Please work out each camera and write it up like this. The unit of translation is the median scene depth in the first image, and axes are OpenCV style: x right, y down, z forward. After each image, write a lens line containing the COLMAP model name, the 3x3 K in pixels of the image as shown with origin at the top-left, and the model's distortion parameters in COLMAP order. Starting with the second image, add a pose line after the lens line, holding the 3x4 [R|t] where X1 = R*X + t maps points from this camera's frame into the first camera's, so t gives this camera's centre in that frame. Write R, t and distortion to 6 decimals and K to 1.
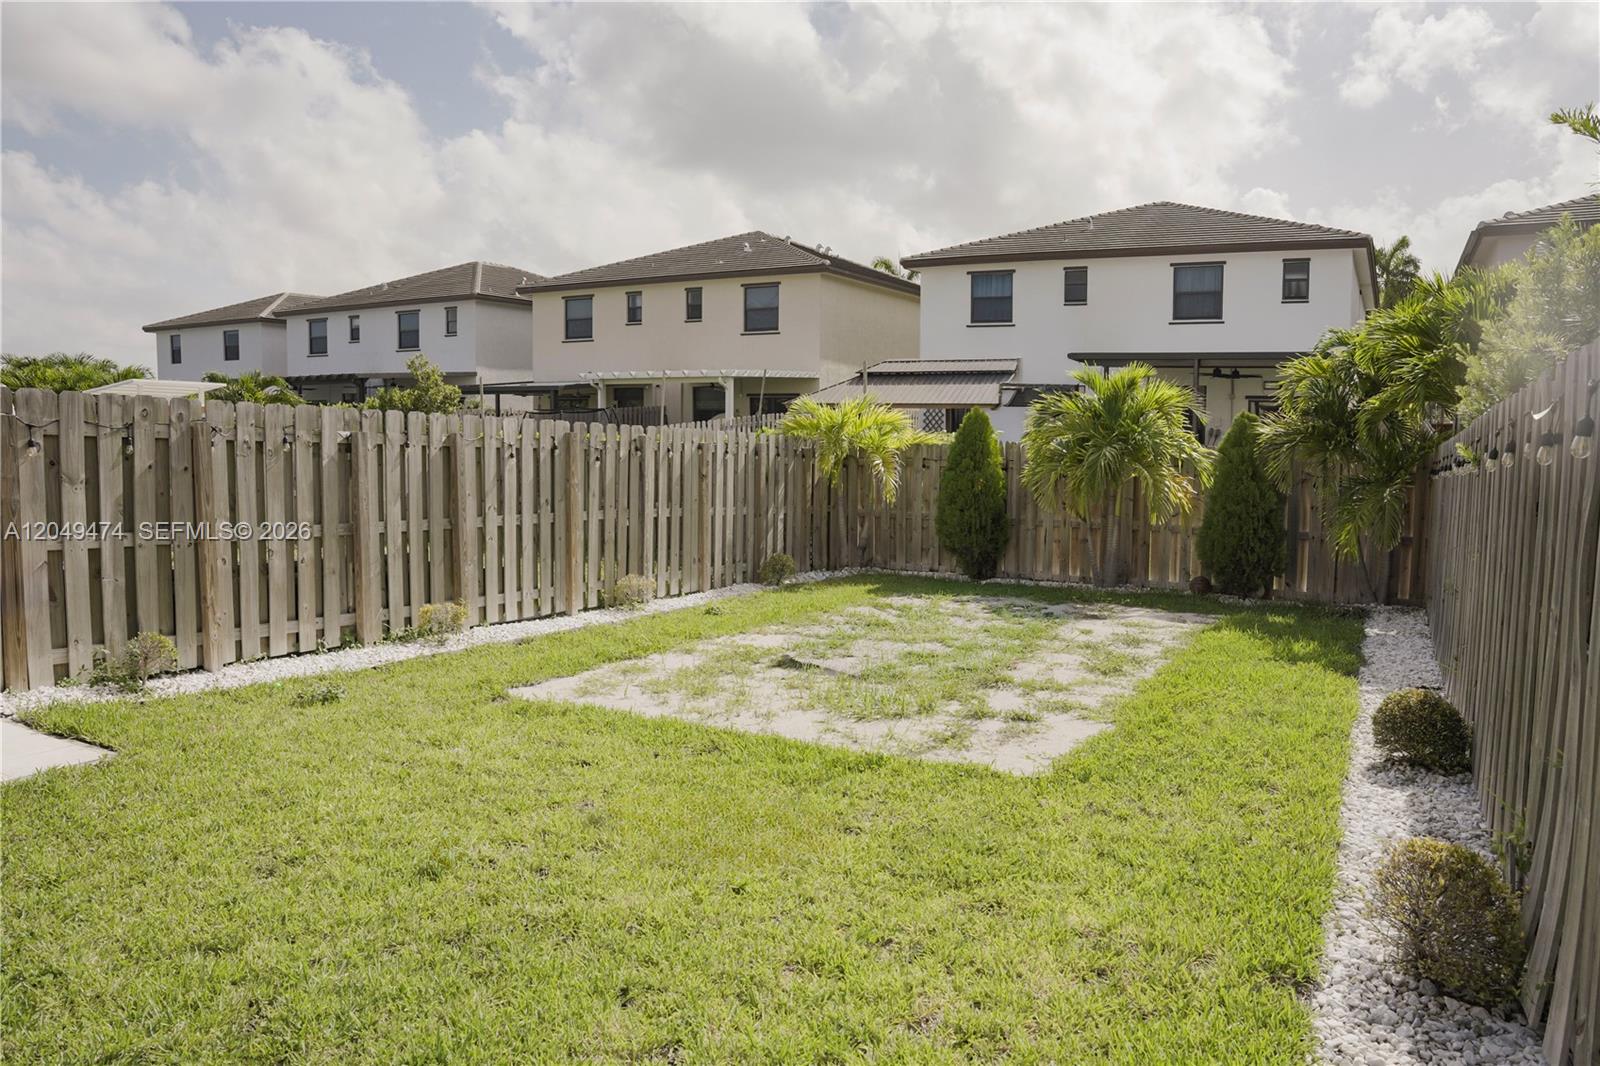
lens RADIAL K [[1088.0, 0, 803.5], [0, 1088.0, 527.5], [0, 0, 1]] dist [-0.191224, 0.131717]
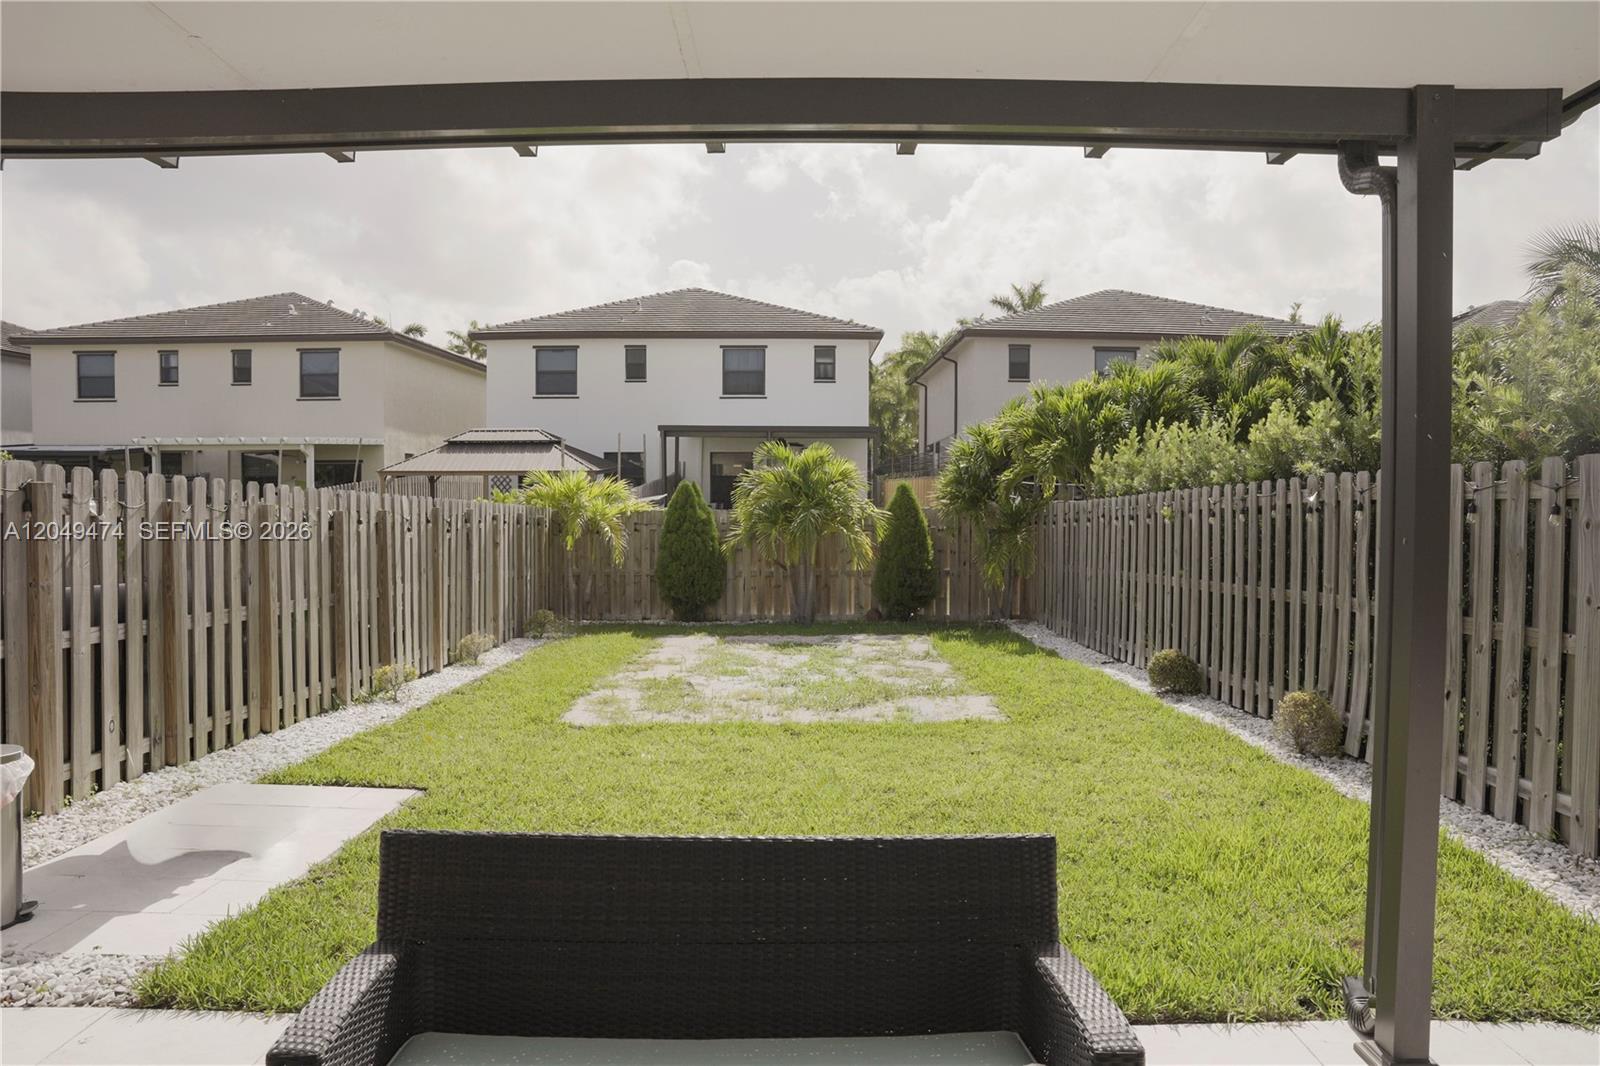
lens RADIAL K [[1088.0, 0, 803.5], [0, 1088.0, 527.5], [0, 0, 1]] dist [-0.191224, 0.131717]
pose [[0.870273, -0.023976, 0.491986, -0.145899], [0.050758, 0.997863, -0.041156, -0.000900], [-0.489948, 0.060789, 0.869630, -0.048603]]
